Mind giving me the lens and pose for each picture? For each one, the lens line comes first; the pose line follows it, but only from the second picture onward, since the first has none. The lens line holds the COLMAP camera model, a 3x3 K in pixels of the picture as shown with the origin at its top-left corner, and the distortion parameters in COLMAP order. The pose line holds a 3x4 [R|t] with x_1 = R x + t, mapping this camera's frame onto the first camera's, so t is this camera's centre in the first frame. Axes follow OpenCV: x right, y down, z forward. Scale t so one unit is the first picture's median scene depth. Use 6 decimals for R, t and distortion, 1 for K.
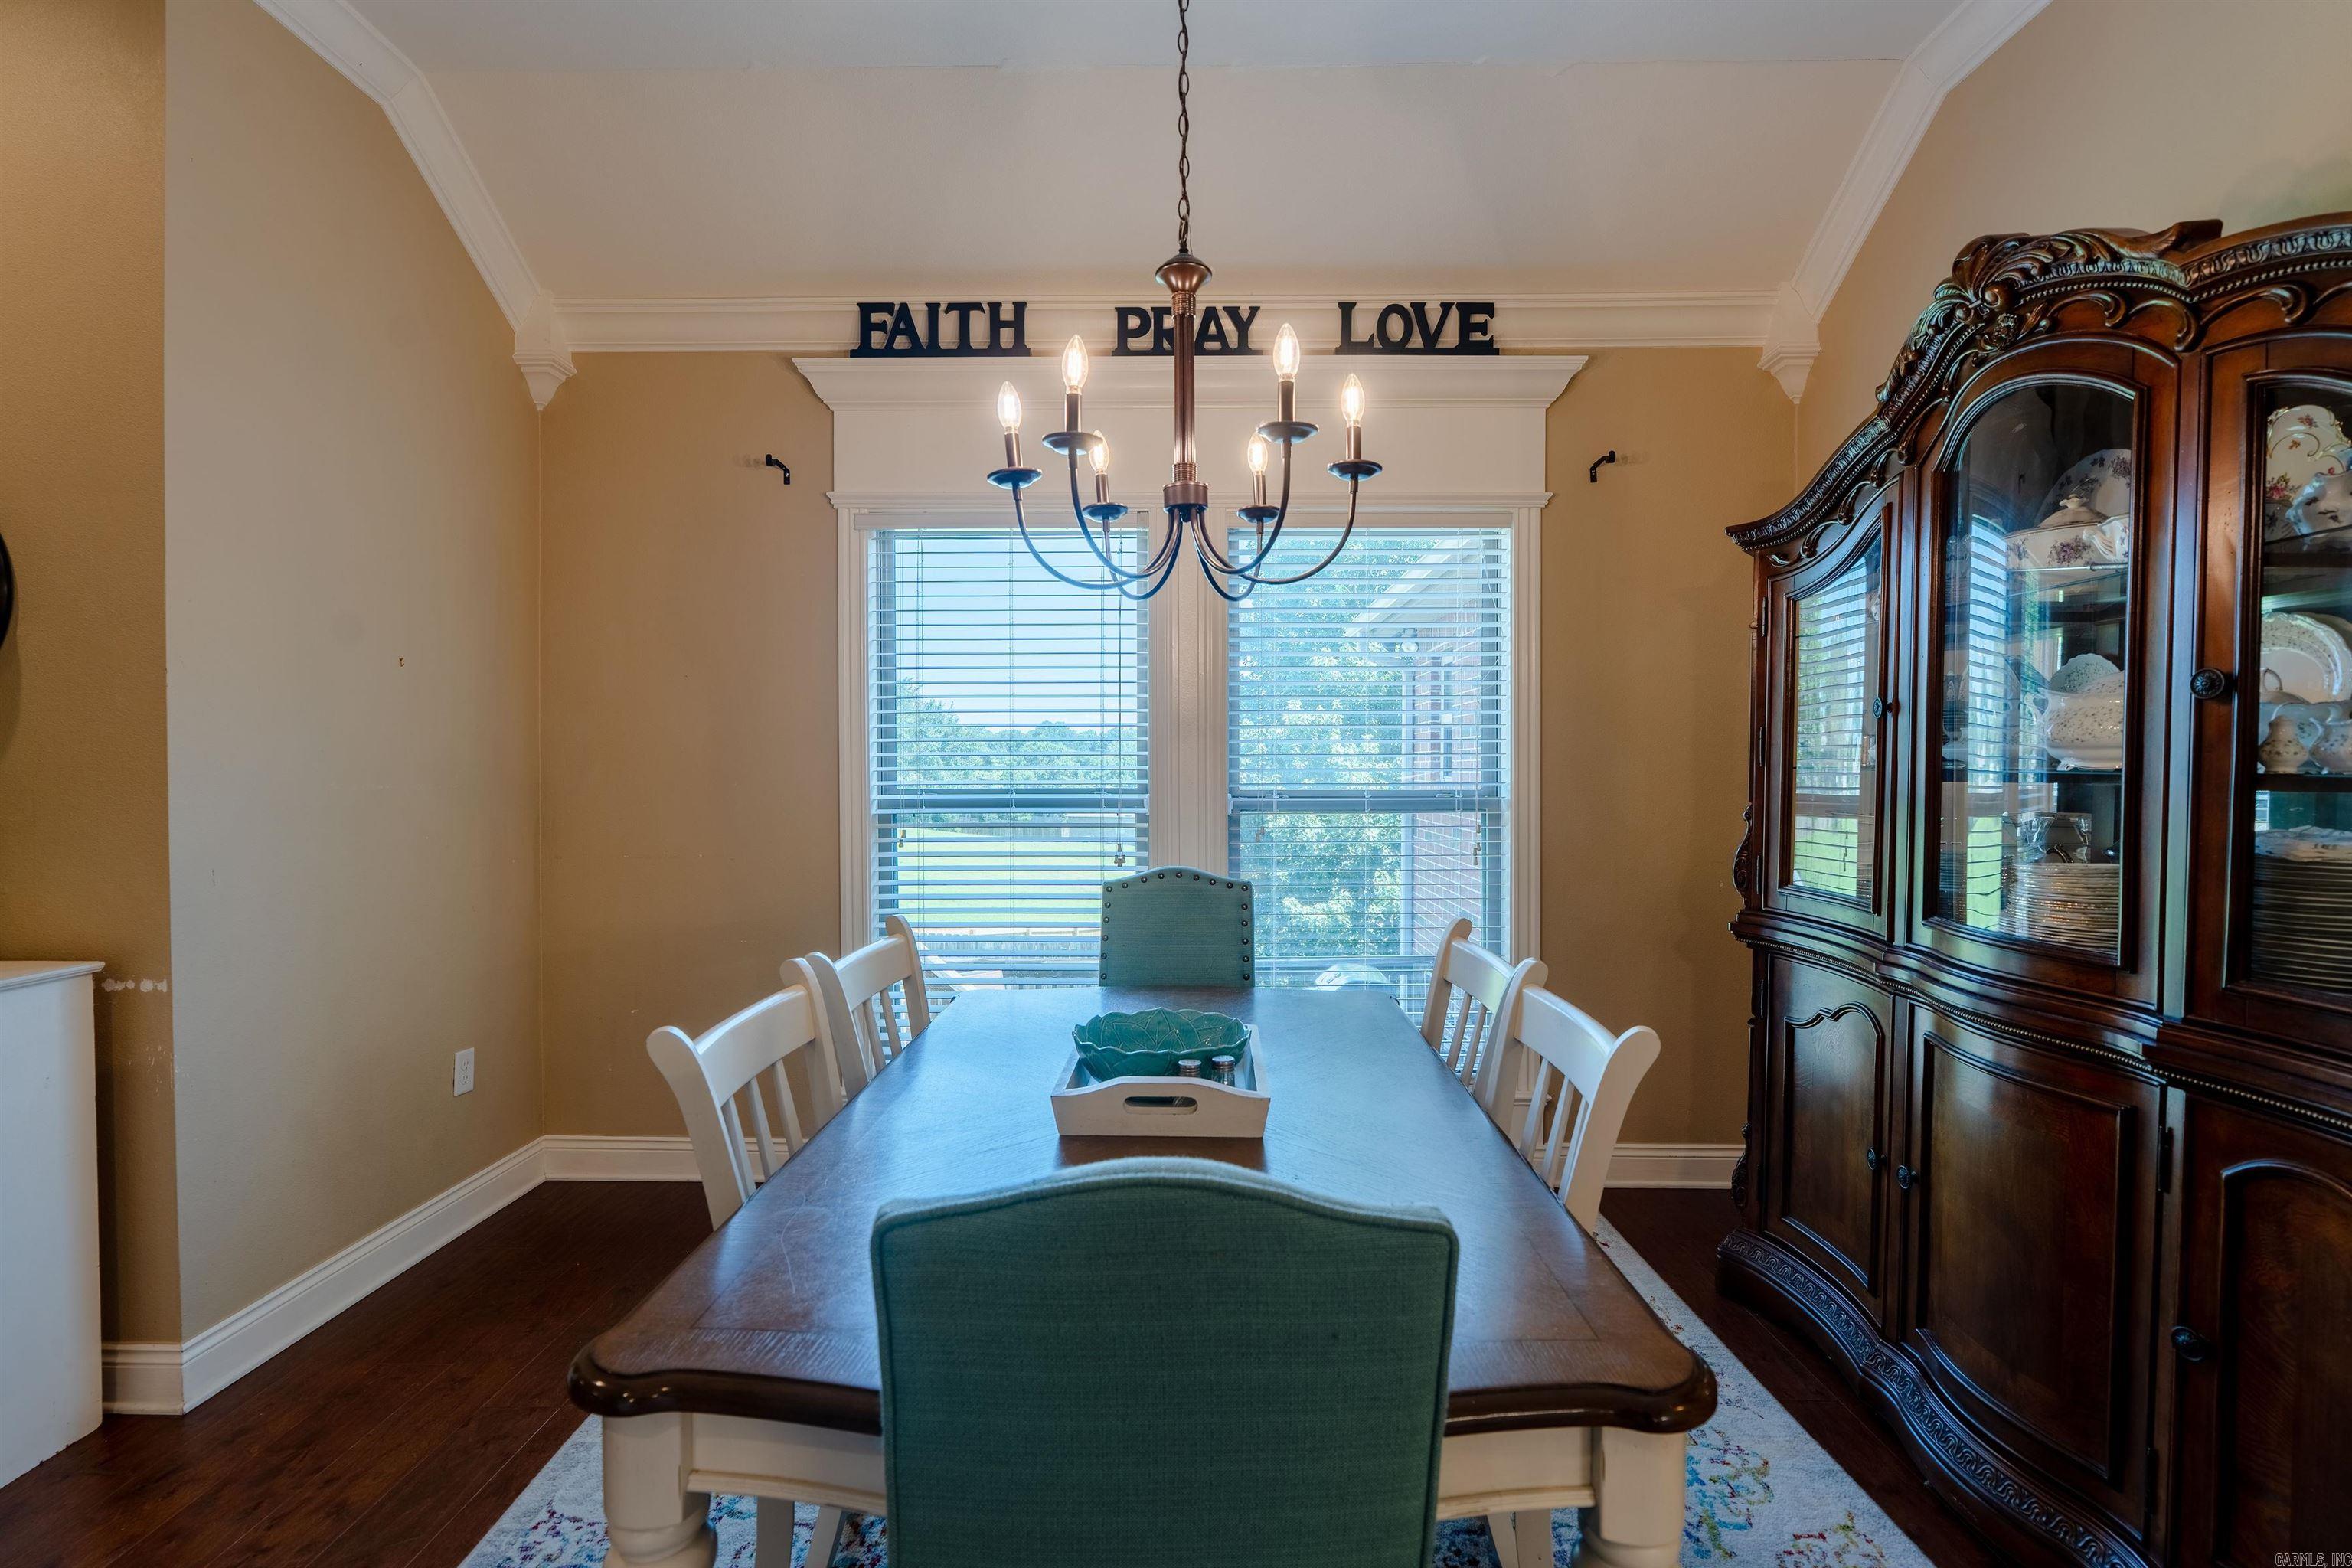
lens RADIAL K [[1051.7, 0, 1176.0], [0, 1051.7, 784.0], [0, 0, 1]] dist [-0.003825, 0.001169]
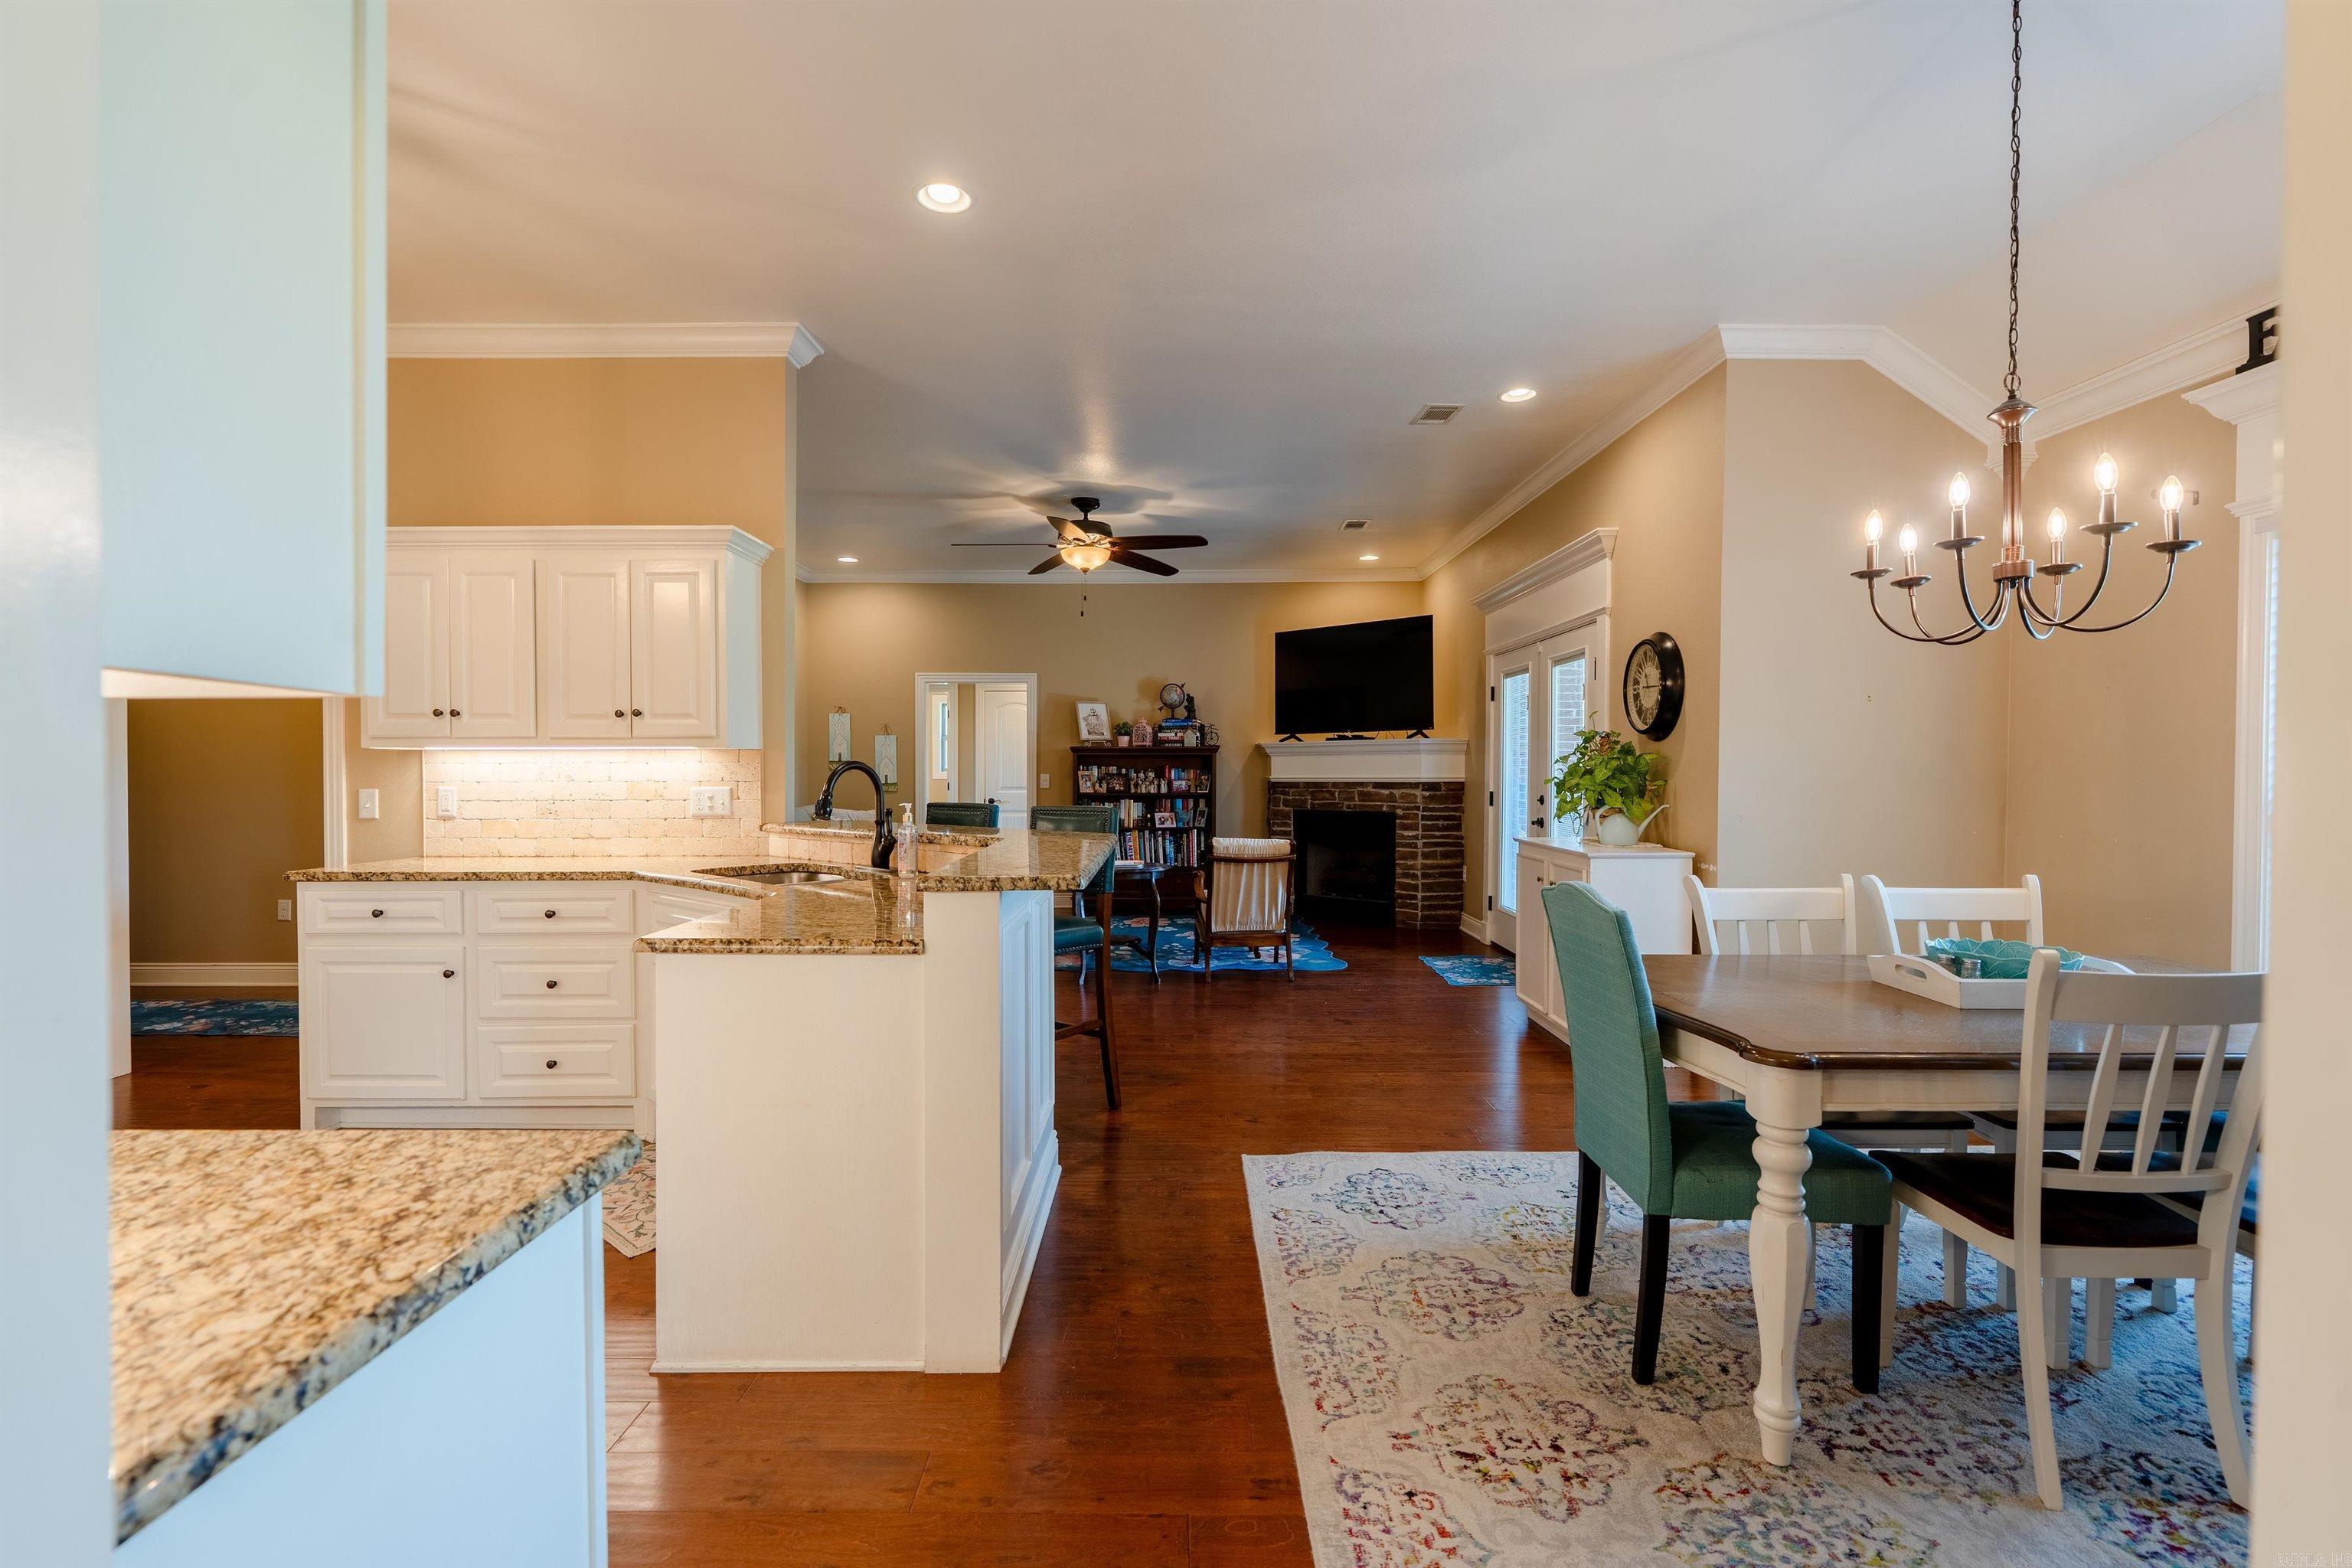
lens RADIAL K [[1051.7, 0, 1176.0], [0, 1051.7, 784.0], [0, 0, 1]] dist [-0.003825, 0.001169]
pose [[0.013876, 0.018995, -0.999723, 0.733220], [-0.019277, 0.999639, 0.018725, 0.004230], [0.999718, 0.019012, 0.014237, -0.068292]]
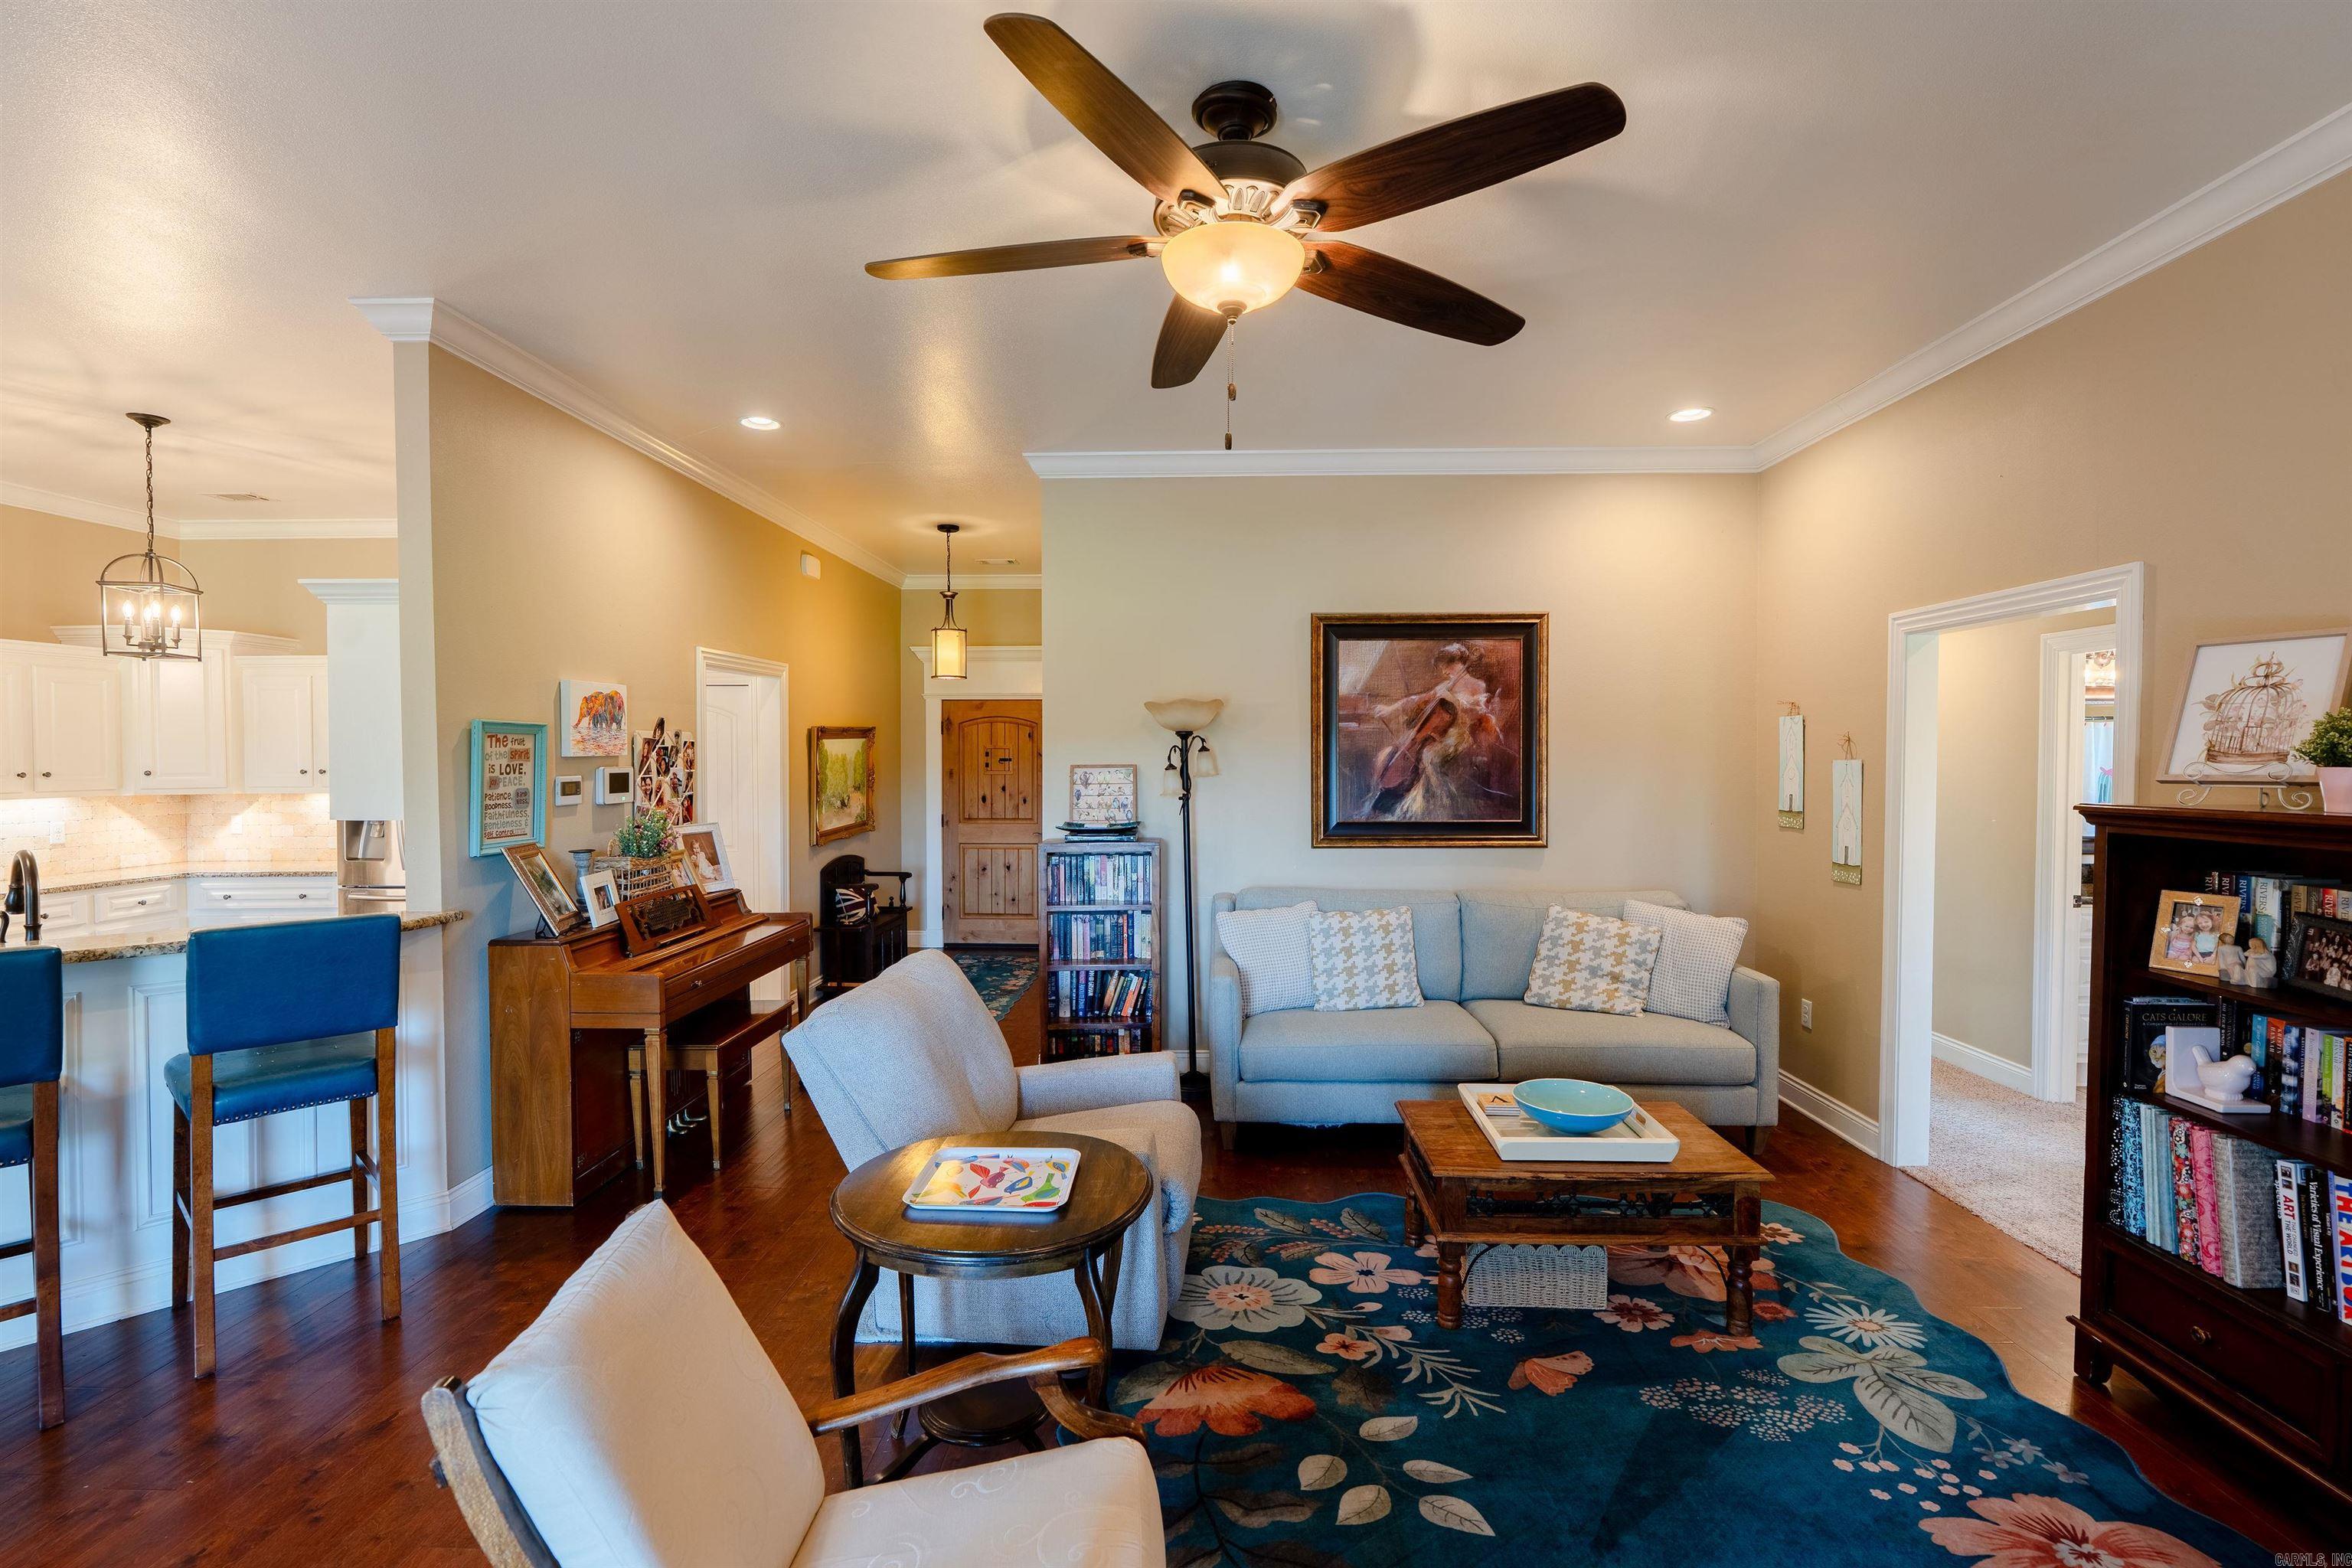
lens RADIAL K [[1051.6, 0, 1176.4], [0, 1051.6, 781.2], [0, 0, 1]] dist [-0.004036, 0.001249]
pose [[-0.999852, 0.000704, 0.017176, -1.464997], [0.001397, 0.999184, 0.040357, -0.092418], [-0.017134, 0.040375, -0.999038, 0.540332]]
